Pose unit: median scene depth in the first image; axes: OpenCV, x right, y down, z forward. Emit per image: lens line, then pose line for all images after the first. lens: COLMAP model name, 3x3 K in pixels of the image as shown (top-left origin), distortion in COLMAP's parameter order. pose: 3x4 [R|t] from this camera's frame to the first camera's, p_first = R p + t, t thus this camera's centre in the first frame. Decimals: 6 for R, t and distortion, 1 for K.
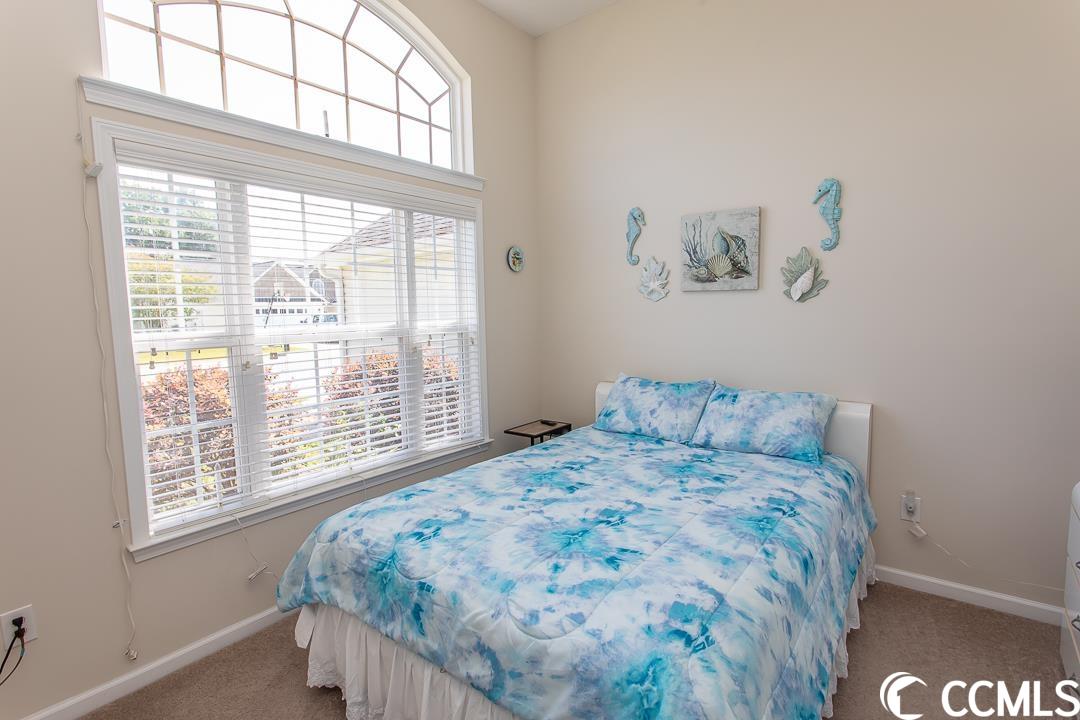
lens RADIAL K [[519.3, 0, 538.6], [0, 519.3, 359.3], [0, 0, 1]] dist [-0.017775, 0.008313]
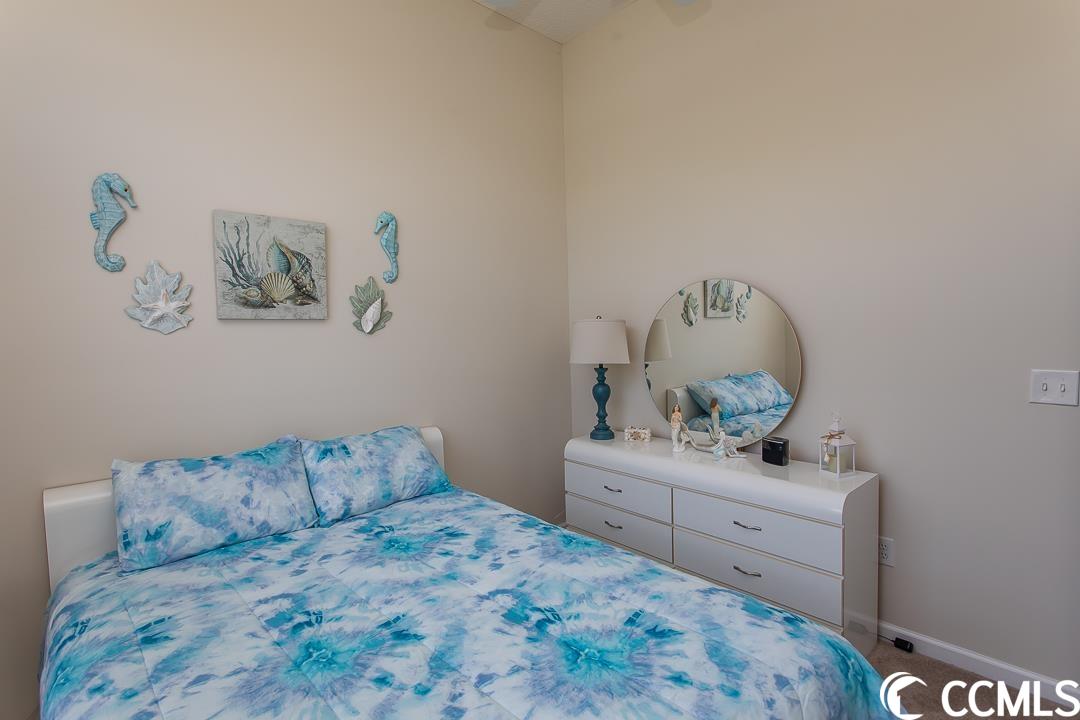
lens RADIAL K [[519.3, 0, 538.6], [0, 519.3, 359.3], [0, 0, 1]] dist [-0.017775, 0.008313]
pose [[0.160280, -0.040567, 0.986238, -0.423157], [0.117846, 0.992795, 0.021685, -0.055186], [-0.980011, 0.112749, 0.163906, 0.612993]]
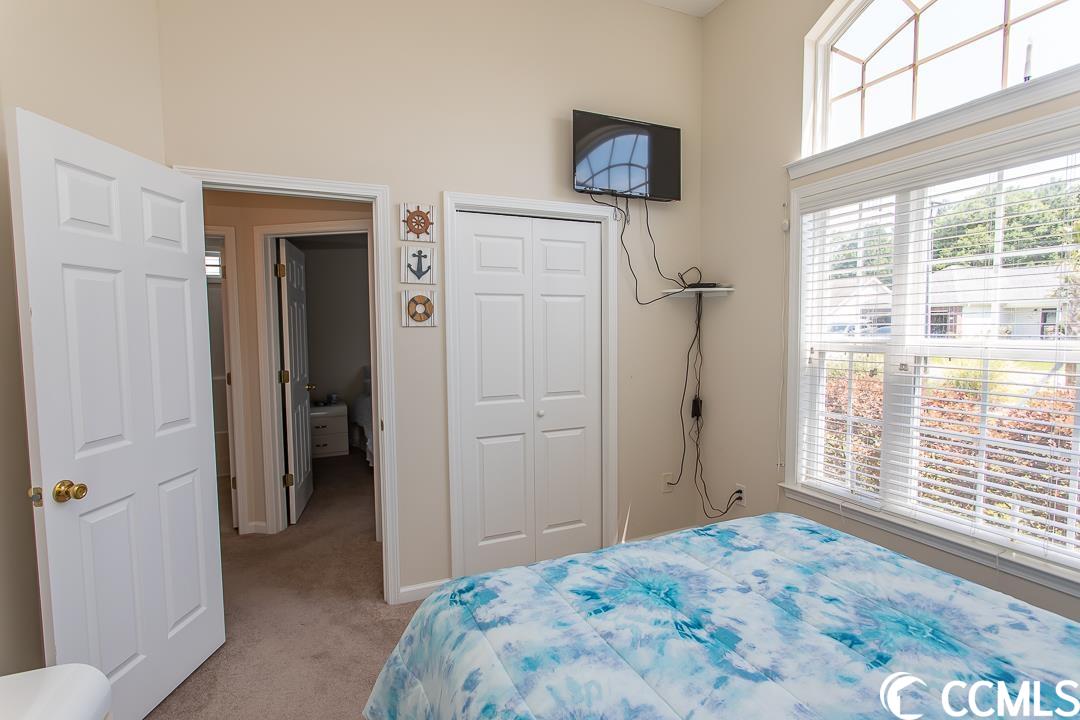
lens RADIAL K [[519.3, 0, 538.6], [0, 519.3, 359.3], [0, 0, 1]] dist [-0.017775, 0.008313]
pose [[-0.466747, 0.084104, -0.880383, 0.604446], [-0.061579, 0.989961, 0.127220, -0.094683], [0.882244, 0.113593, -0.456882, 0.795928]]
